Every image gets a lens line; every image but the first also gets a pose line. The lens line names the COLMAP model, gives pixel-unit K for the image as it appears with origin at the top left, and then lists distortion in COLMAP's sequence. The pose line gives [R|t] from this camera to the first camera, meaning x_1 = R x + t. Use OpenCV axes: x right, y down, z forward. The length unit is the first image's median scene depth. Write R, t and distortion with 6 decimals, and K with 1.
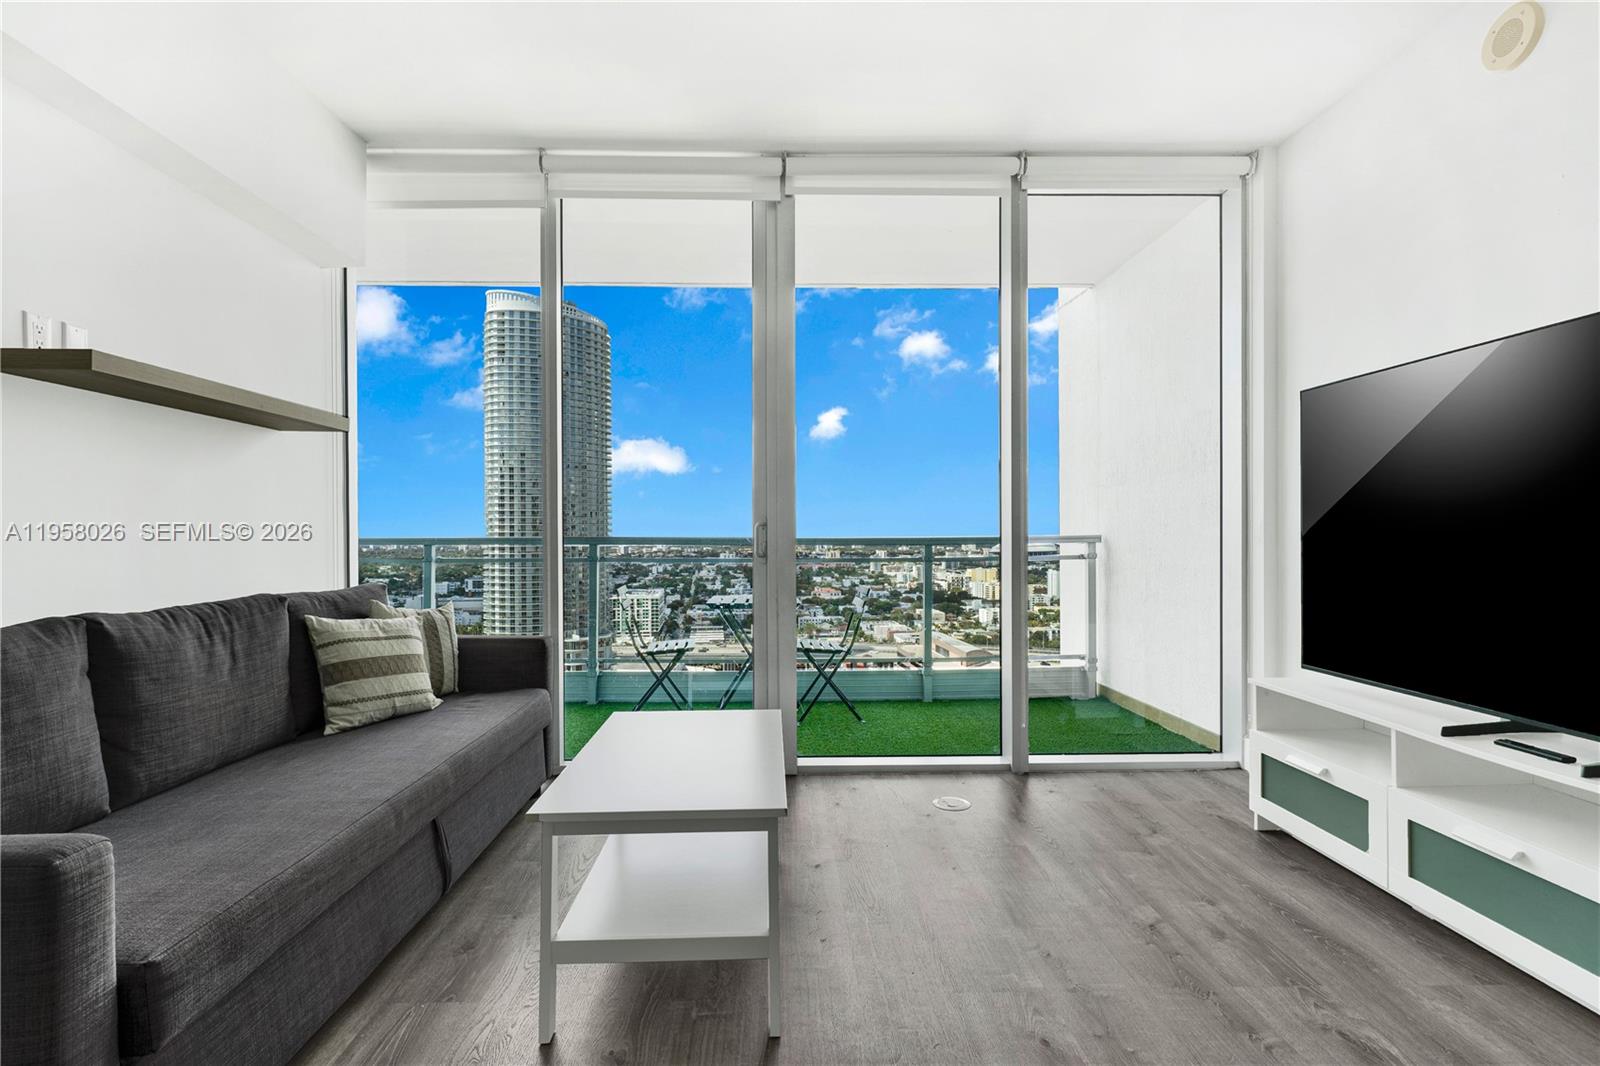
lens RADIAL K [[749.7, 0, 800.0], [0, 749.7, 533.0], [0, 0, 1]] dist [0.000971, 0.000467]
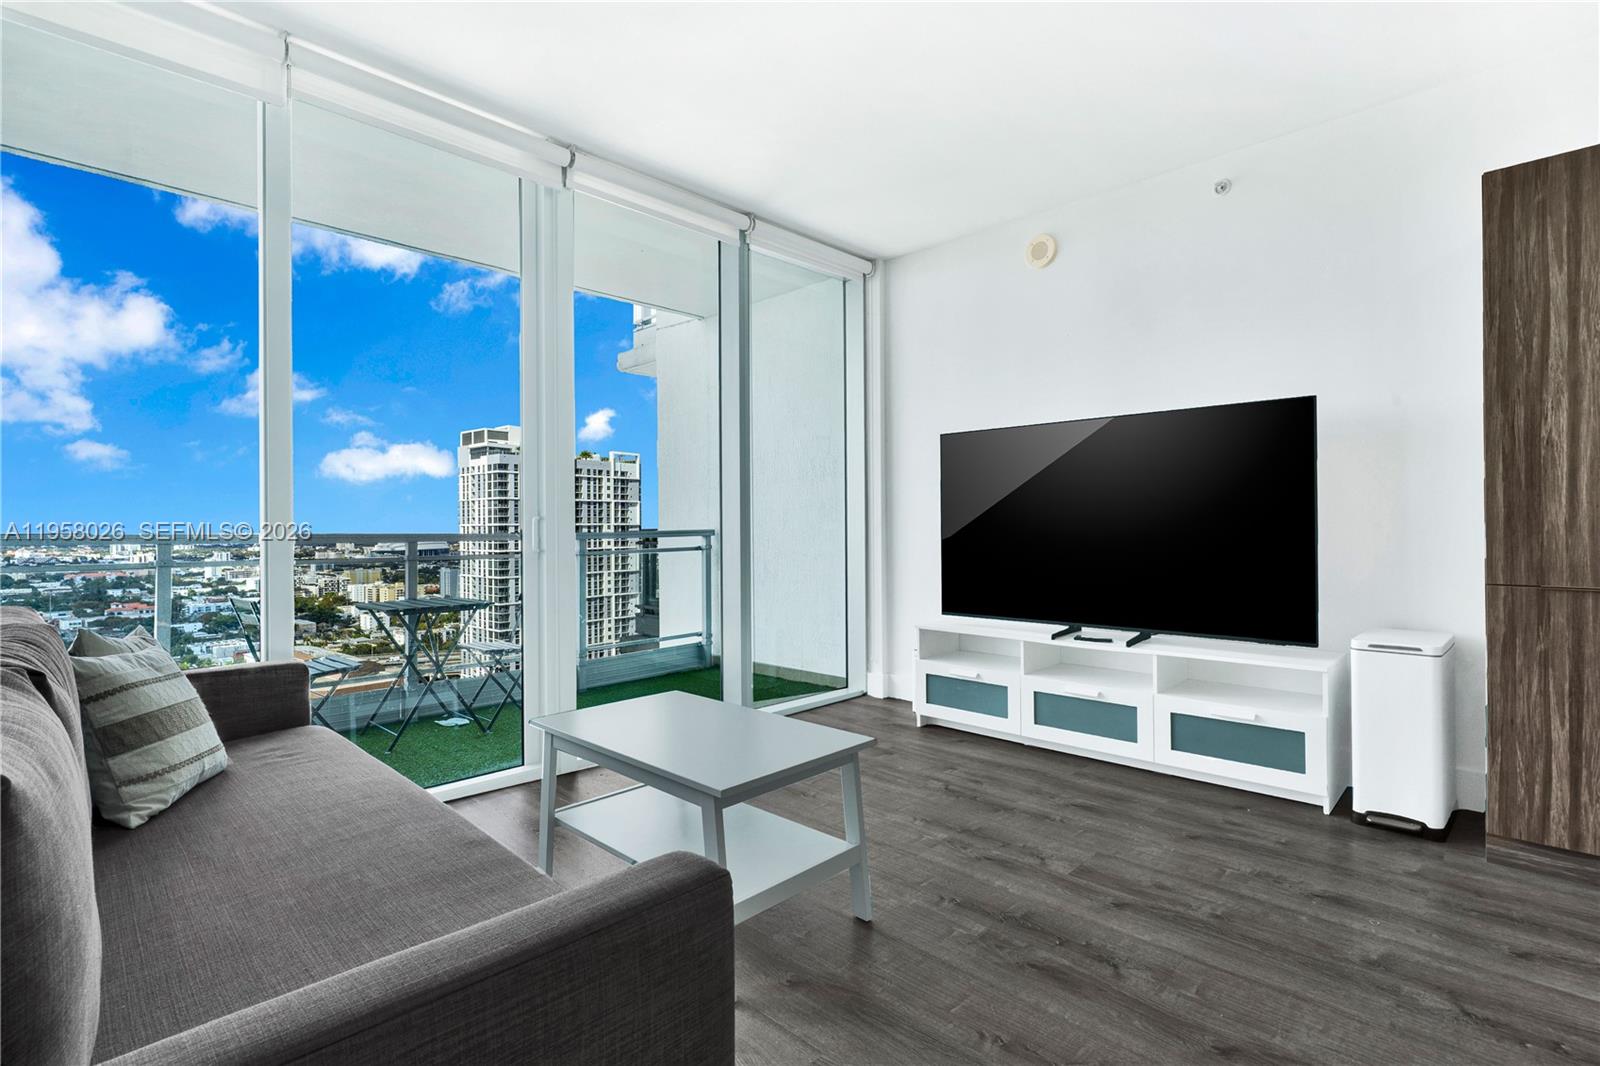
lens RADIAL K [[745.1, 0, 797.6], [0, 745.1, 522.5], [0, 0, 1]] dist [-0.001849, 0.000081]
pose [[0.722860, 0.004467, 0.690980, -0.489458], [0.002316, 0.999958, -0.008887, 0.003527], [-0.690991, 0.008024, 0.722819, 0.081299]]
